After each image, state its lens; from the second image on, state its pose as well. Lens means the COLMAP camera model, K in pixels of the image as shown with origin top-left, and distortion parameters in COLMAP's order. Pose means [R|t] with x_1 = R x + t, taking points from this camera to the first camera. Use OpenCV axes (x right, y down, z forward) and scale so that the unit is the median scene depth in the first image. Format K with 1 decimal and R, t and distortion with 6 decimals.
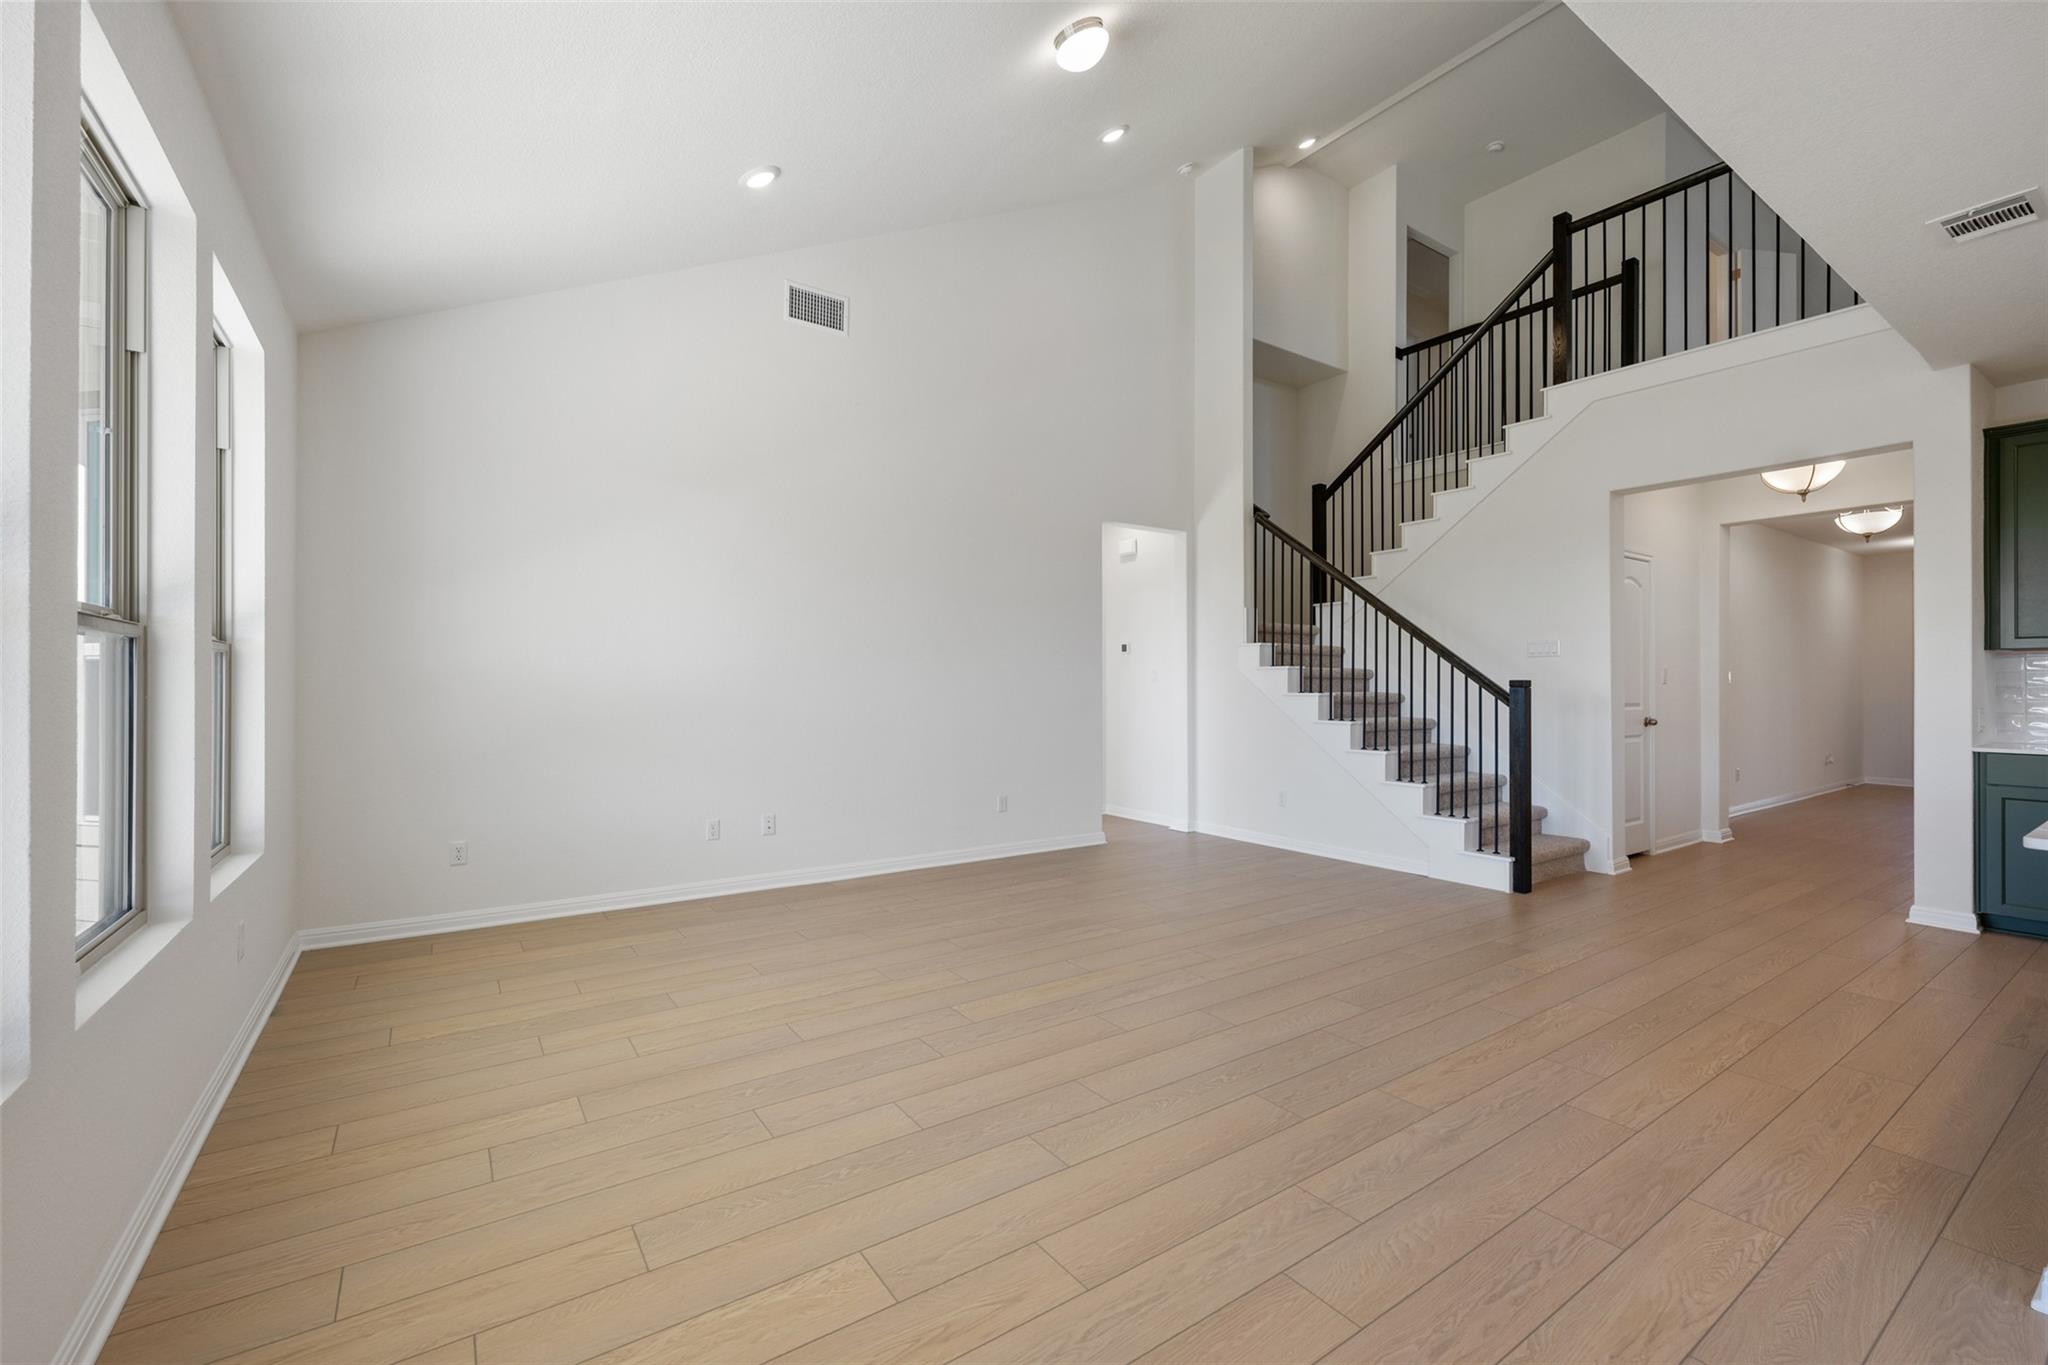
lens RADIAL K [[863.2, 0, 1024.0], [0, 863.2, 682.5], [0, 0, 1]] dist [0.000773, -0.000095]
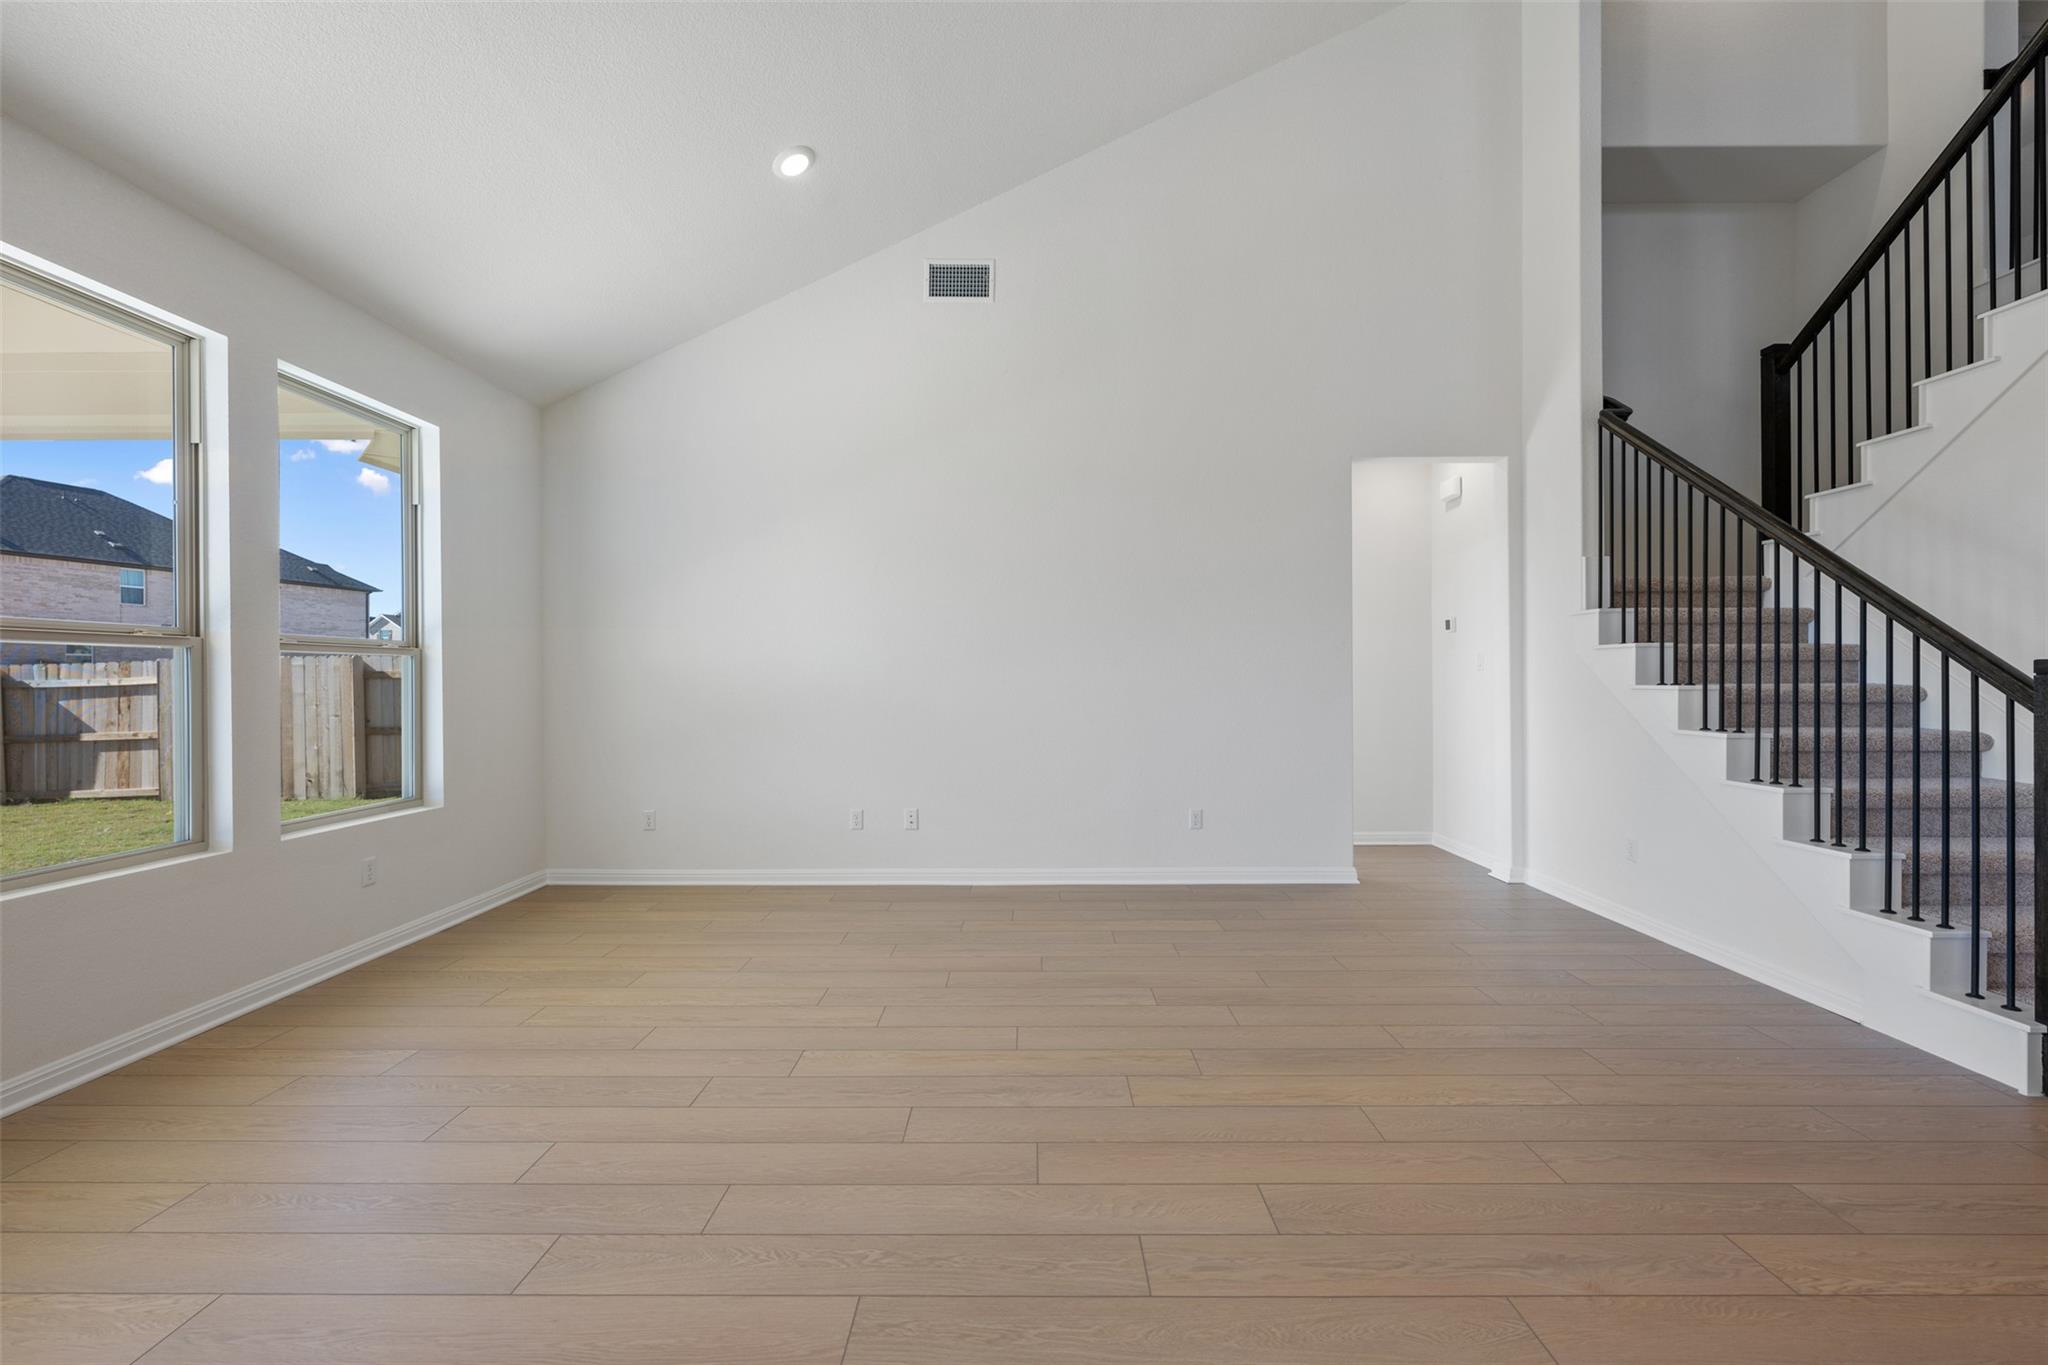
lens RADIAL K [[863.2, 0, 1024.0], [0, 863.2, 682.5], [0, 0, 1]] dist [0.000773, -0.000095]
pose [[0.814553, -0.002420, -0.580084, 0.371157], [0.008120, 0.999941, 0.007231, 0.002121], [0.580032, -0.010601, 0.814525, 0.267305]]
